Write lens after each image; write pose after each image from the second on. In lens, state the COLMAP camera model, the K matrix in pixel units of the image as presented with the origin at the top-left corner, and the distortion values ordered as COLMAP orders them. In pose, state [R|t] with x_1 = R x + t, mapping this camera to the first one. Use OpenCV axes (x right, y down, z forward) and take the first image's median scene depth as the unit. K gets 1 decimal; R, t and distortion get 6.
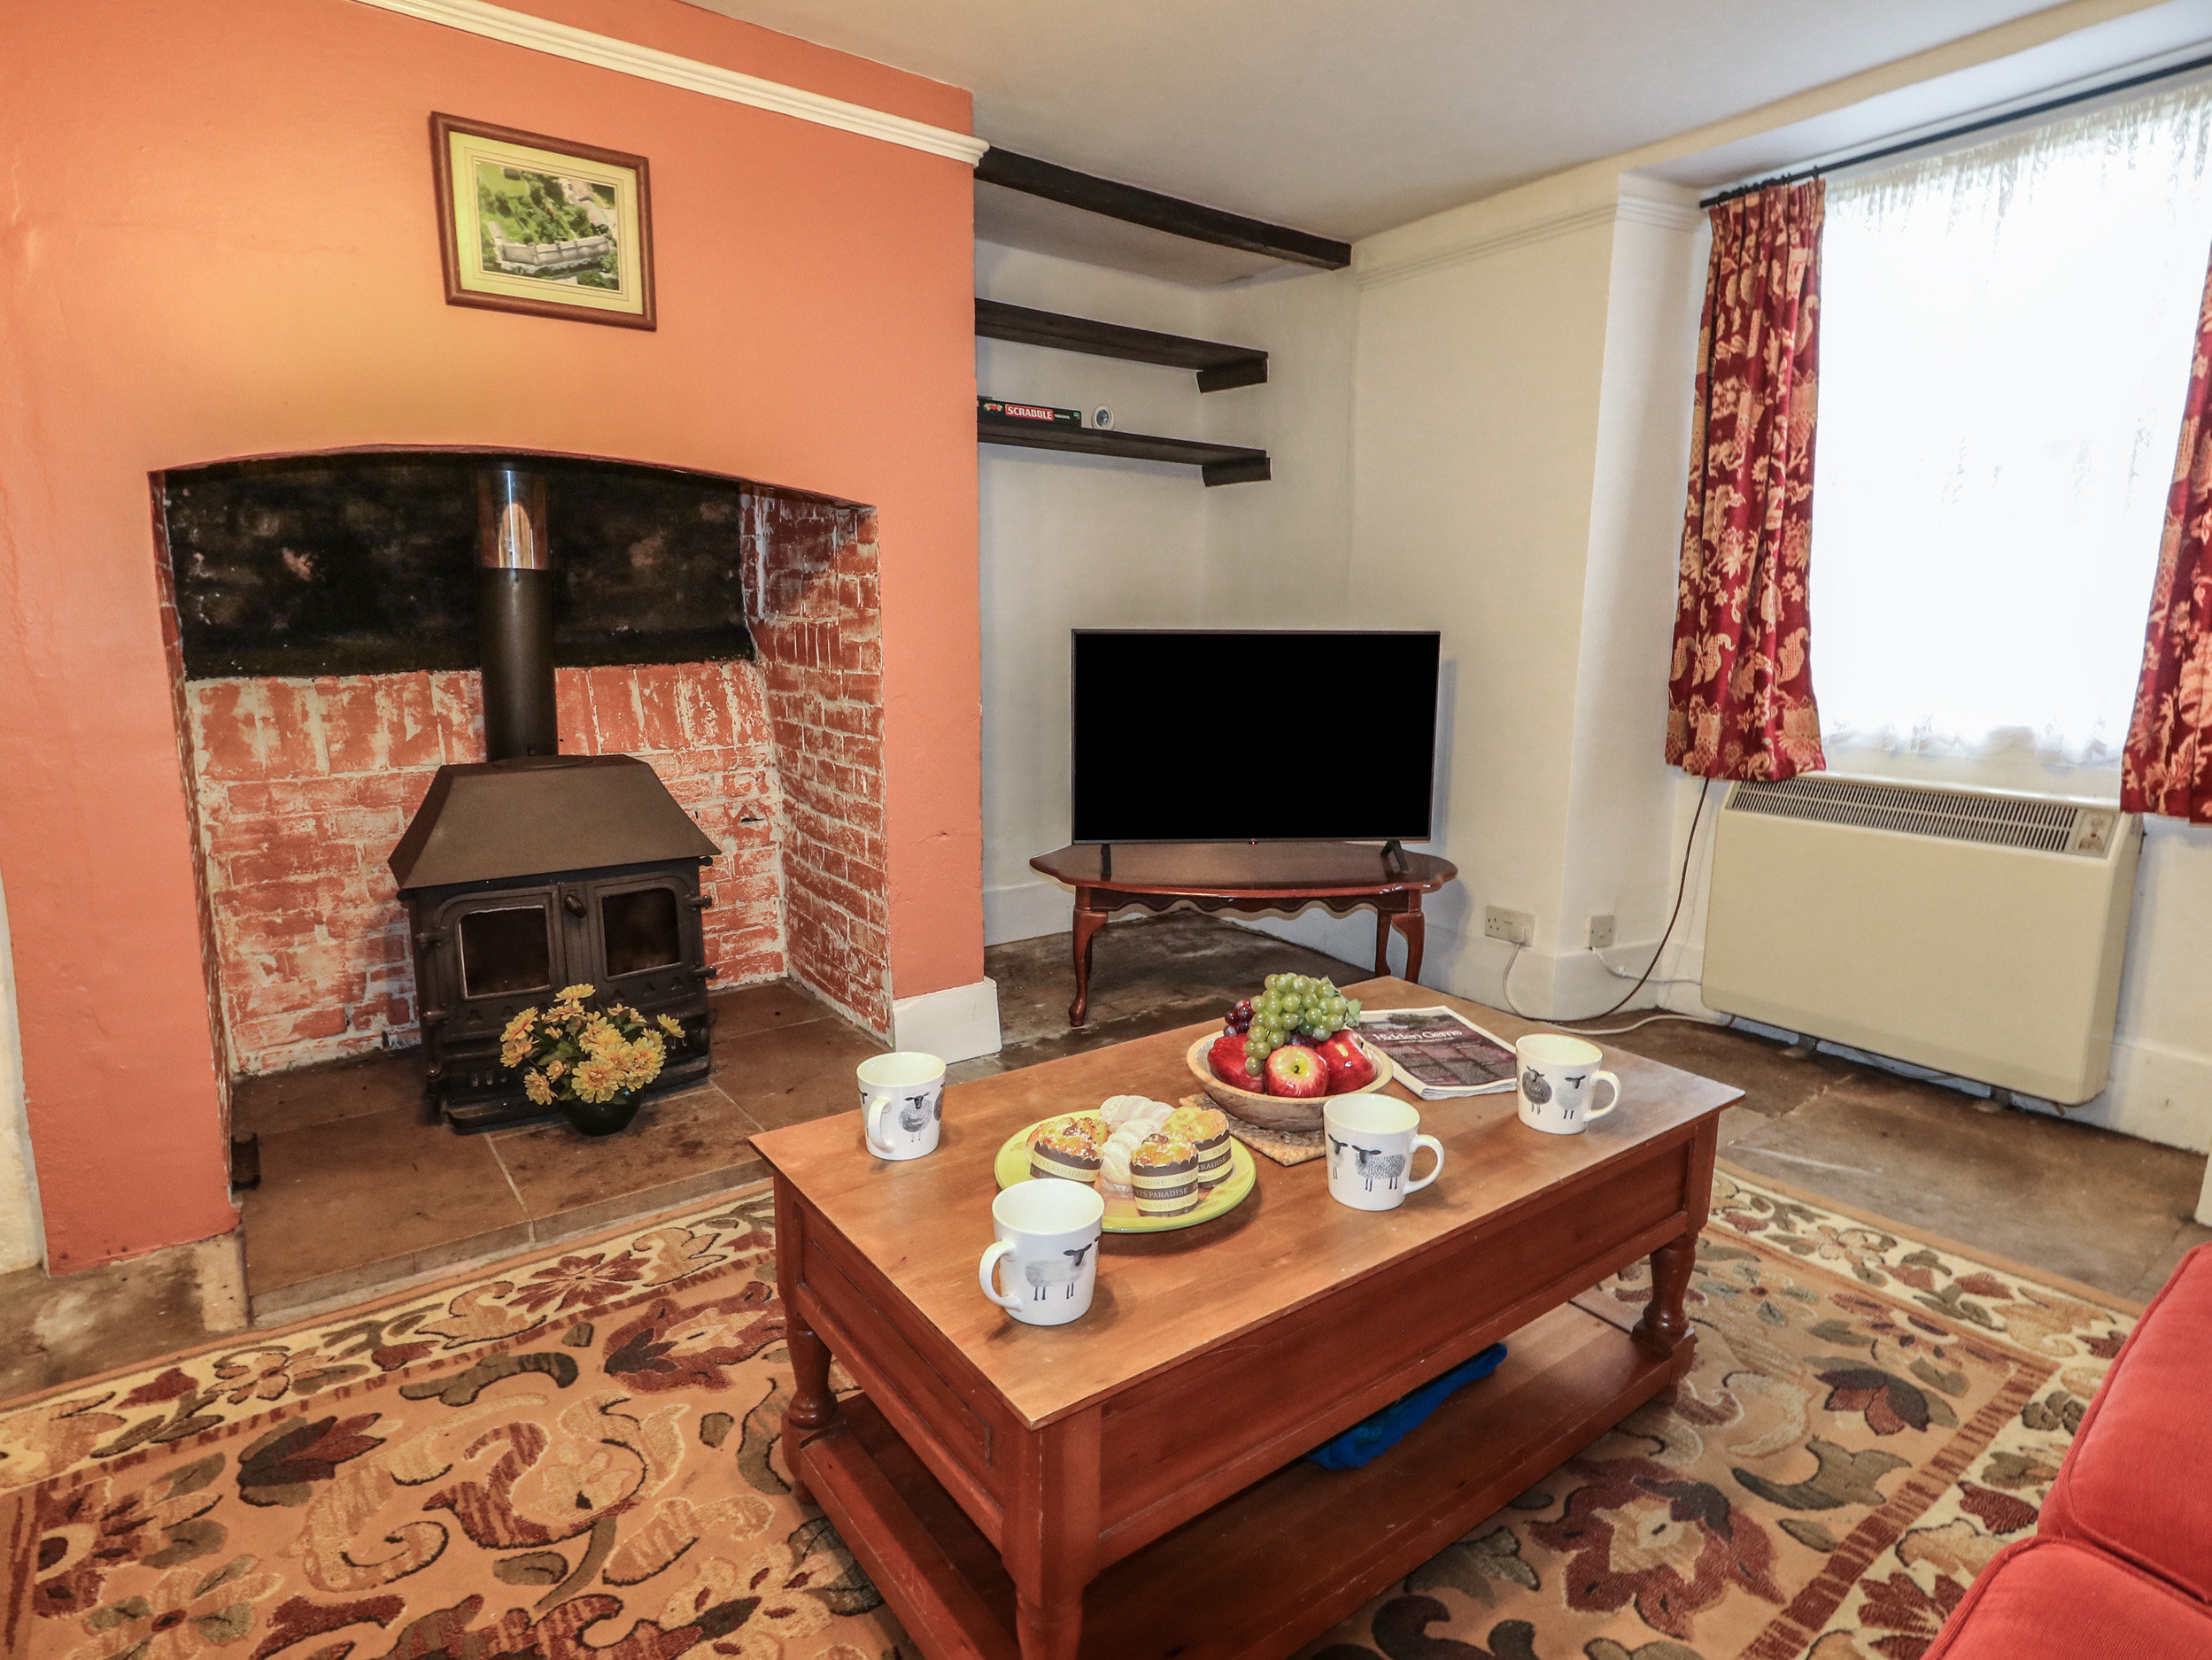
lens RADIAL K [[1210.5, 0, 1106.0], [0, 1210.5, 830.0], [0, 0, 1]] dist [0.001582, -0.000735]
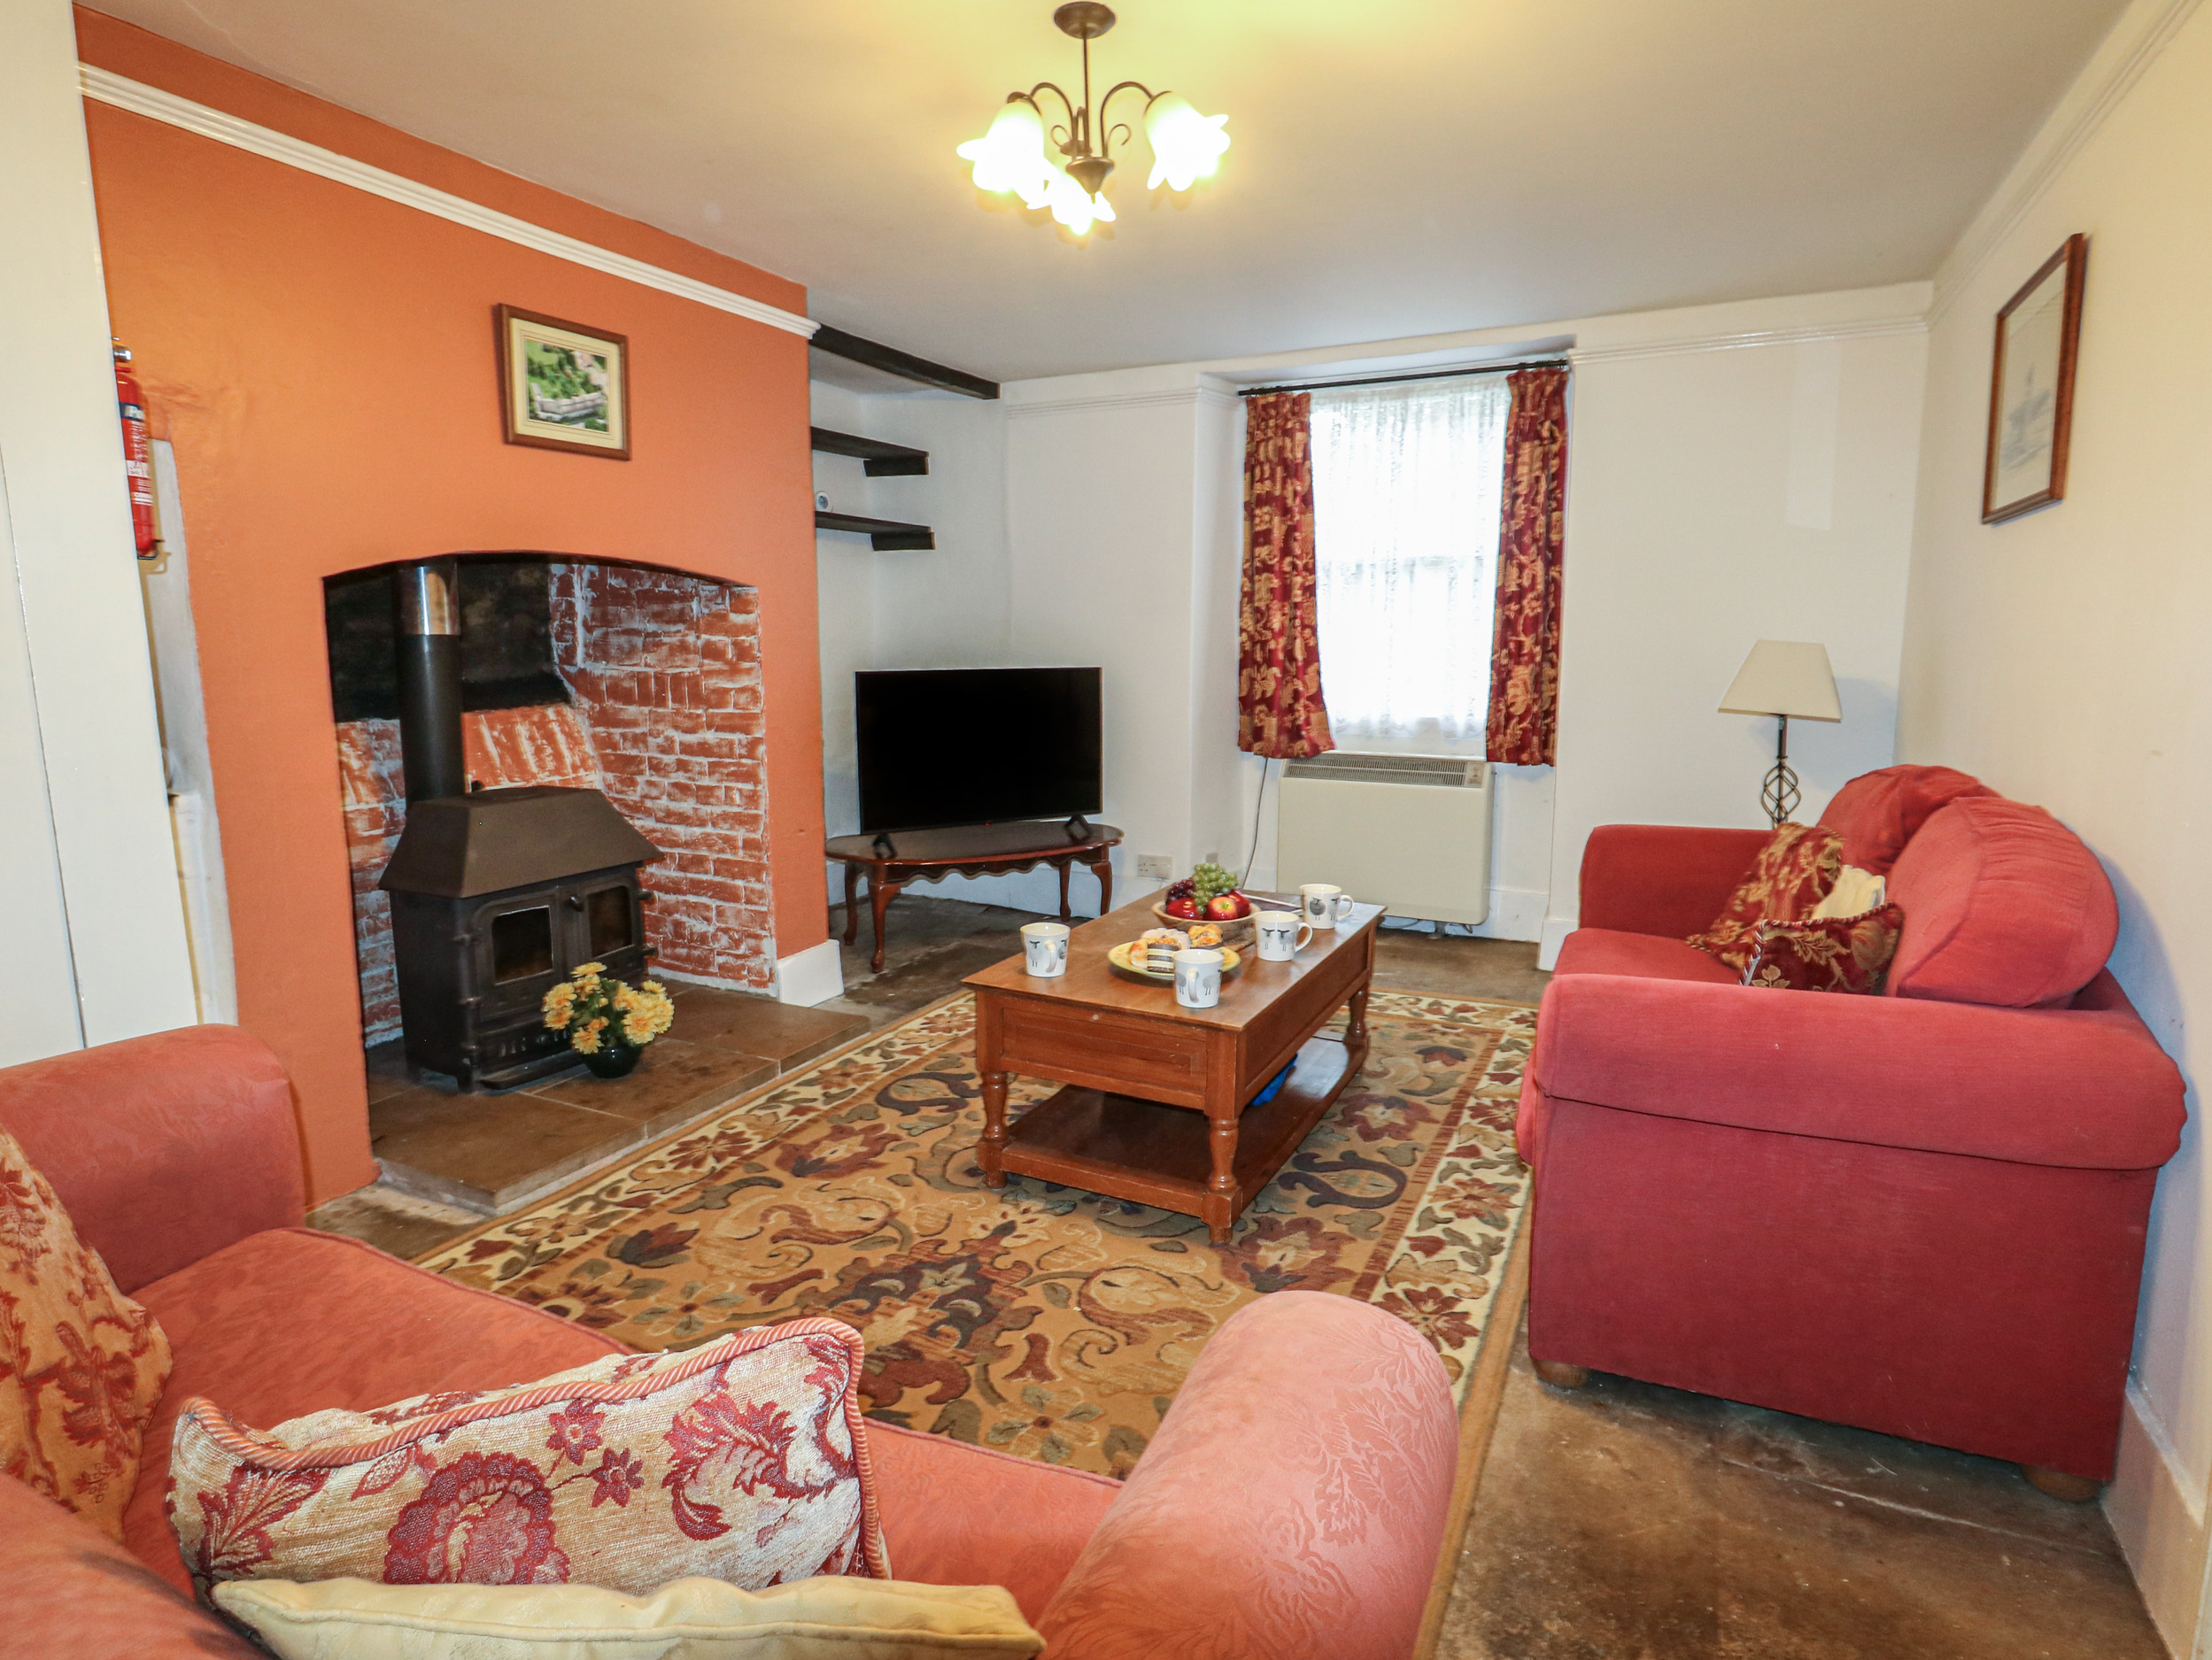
lens RADIAL K [[1210.5, 0, 1106.0], [0, 1210.5, 830.0], [0, 0, 1]] dist [0.001582, -0.000735]
pose [[0.892744, -0.080160, 0.443377, -0.425511], [0.084708, 0.996360, 0.009574, 0.018240], [-0.442531, 0.029011, 0.896284, -0.332020]]
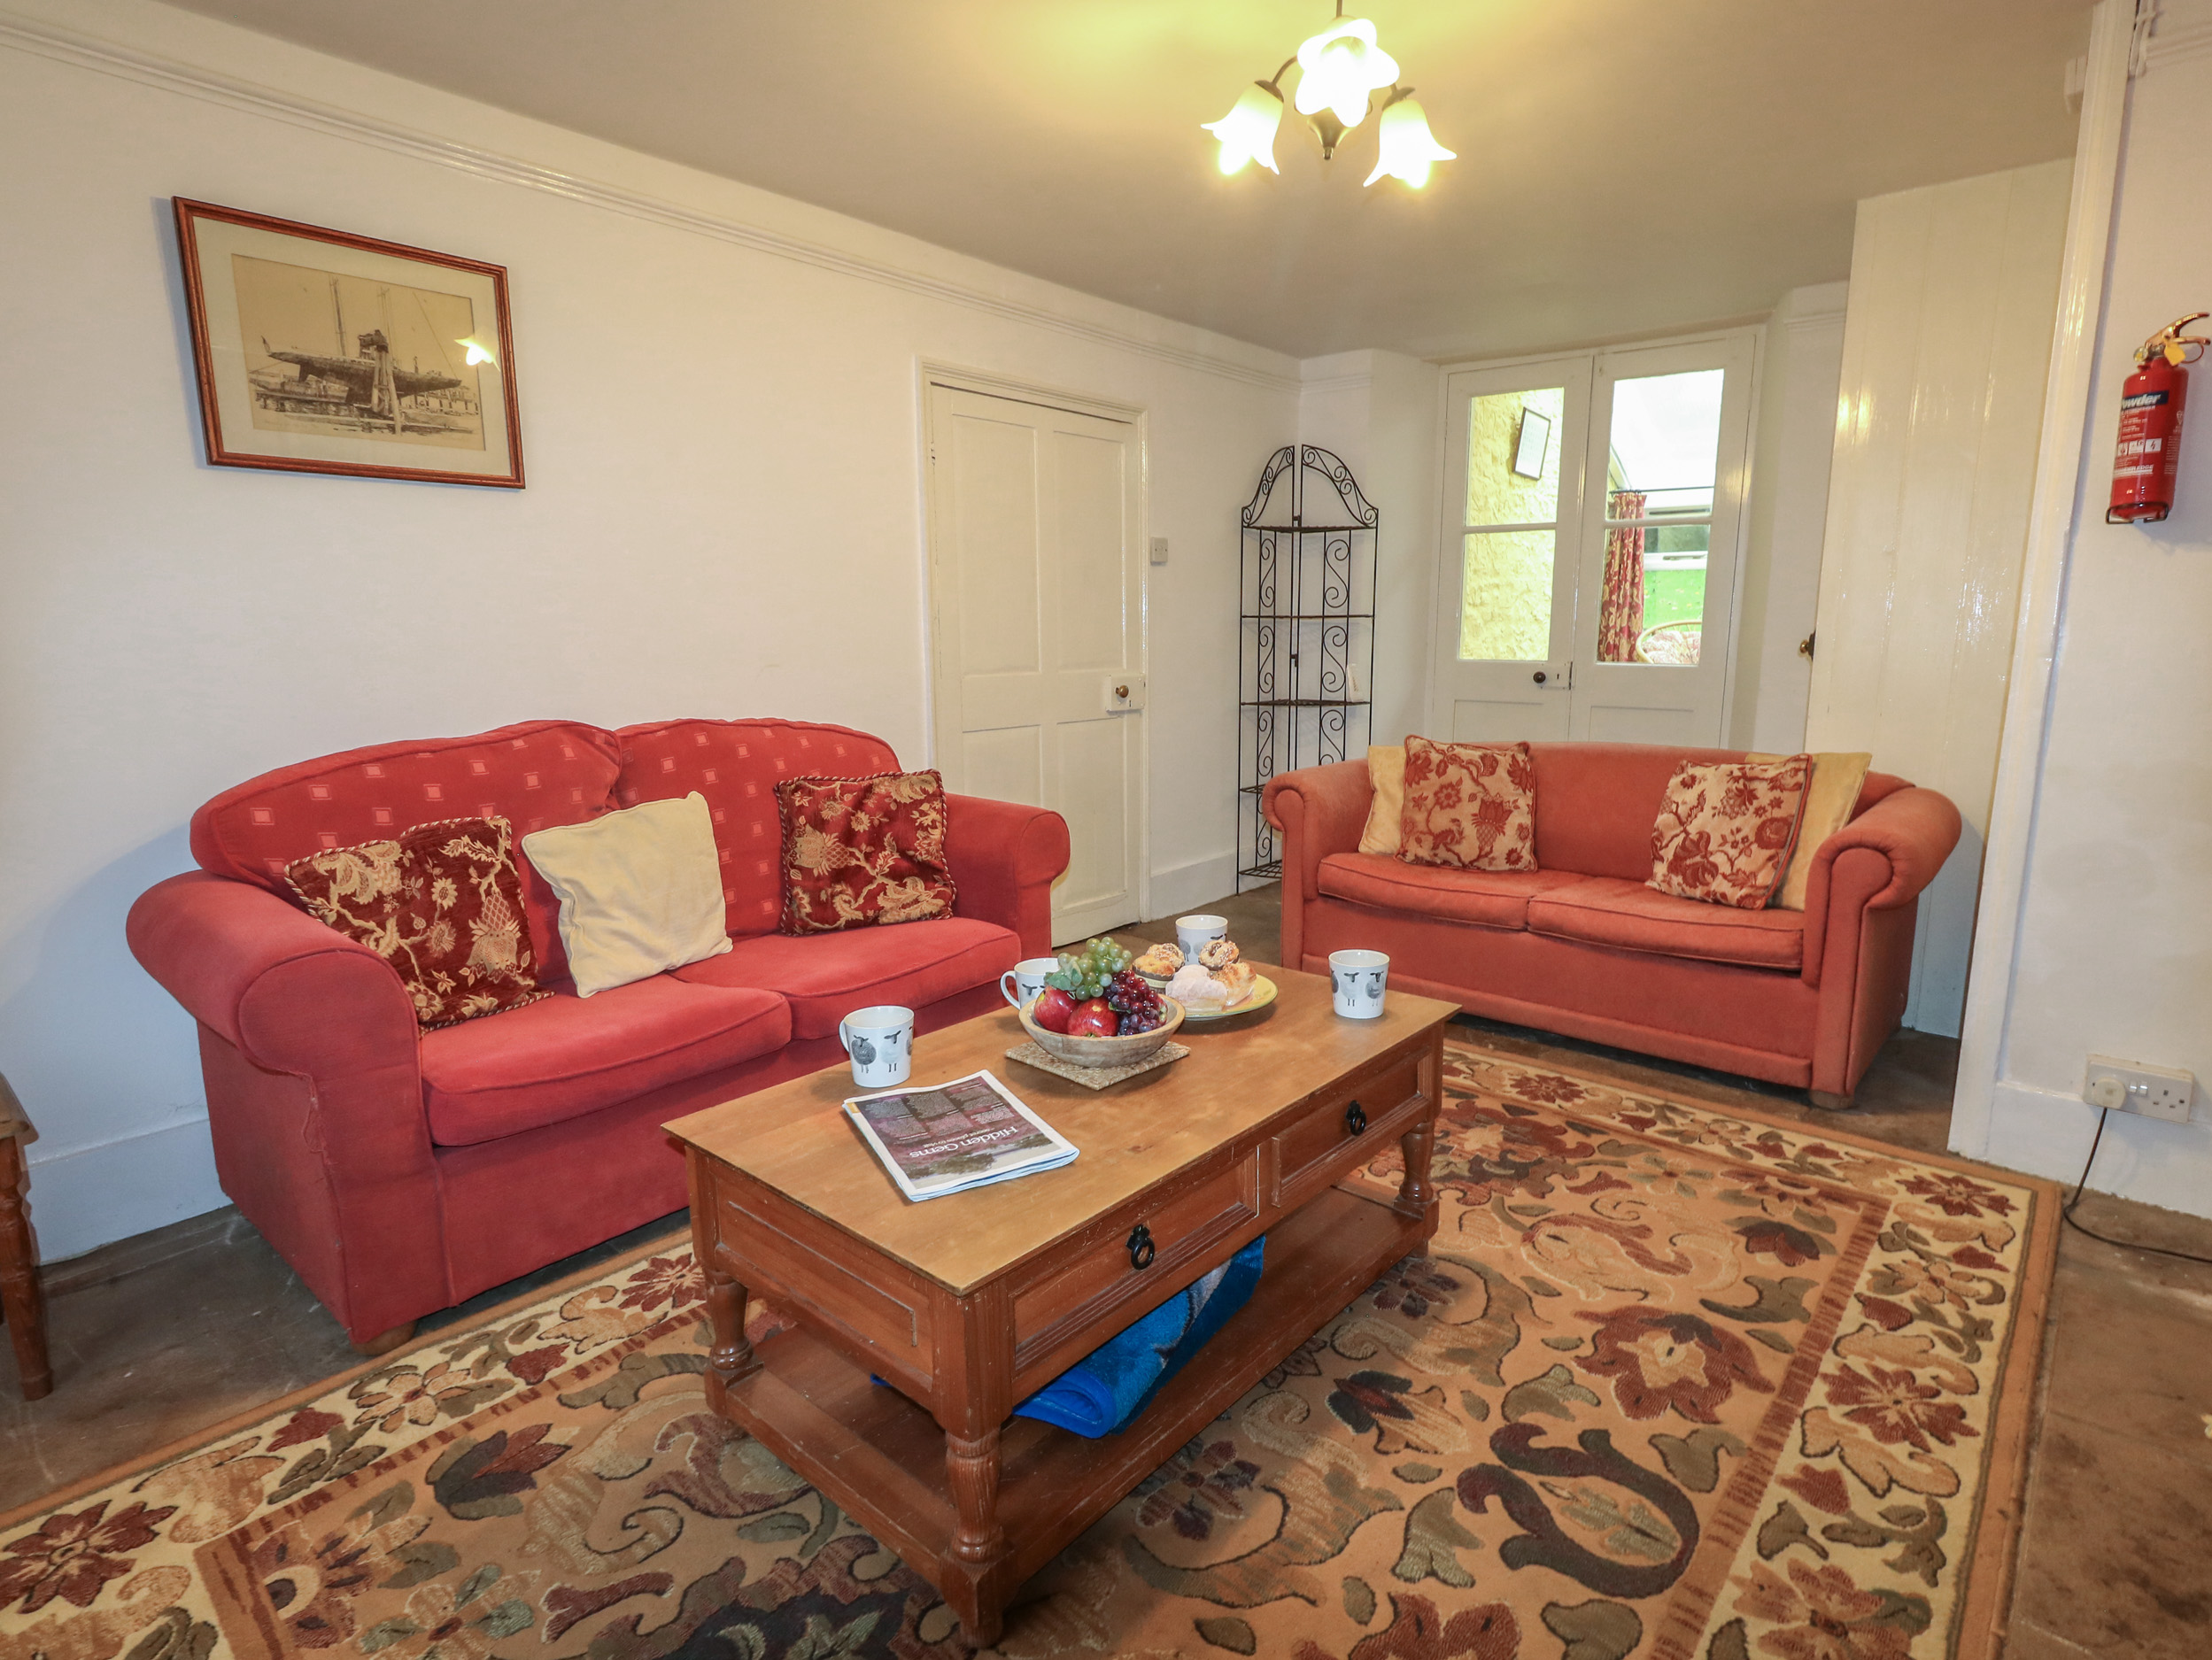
lens RADIAL K [[1176.3, 0, 1106.0], [0, 1176.3, 830.0], [0, 0, 1]] dist [-0.002298, -0.001017]
pose [[-0.981082, 0.033862, -0.190610, 0.192205], [-0.031667, 0.943253, 0.330561, -0.197012], [0.190987, 0.330344, -0.924336, 1.060079]]
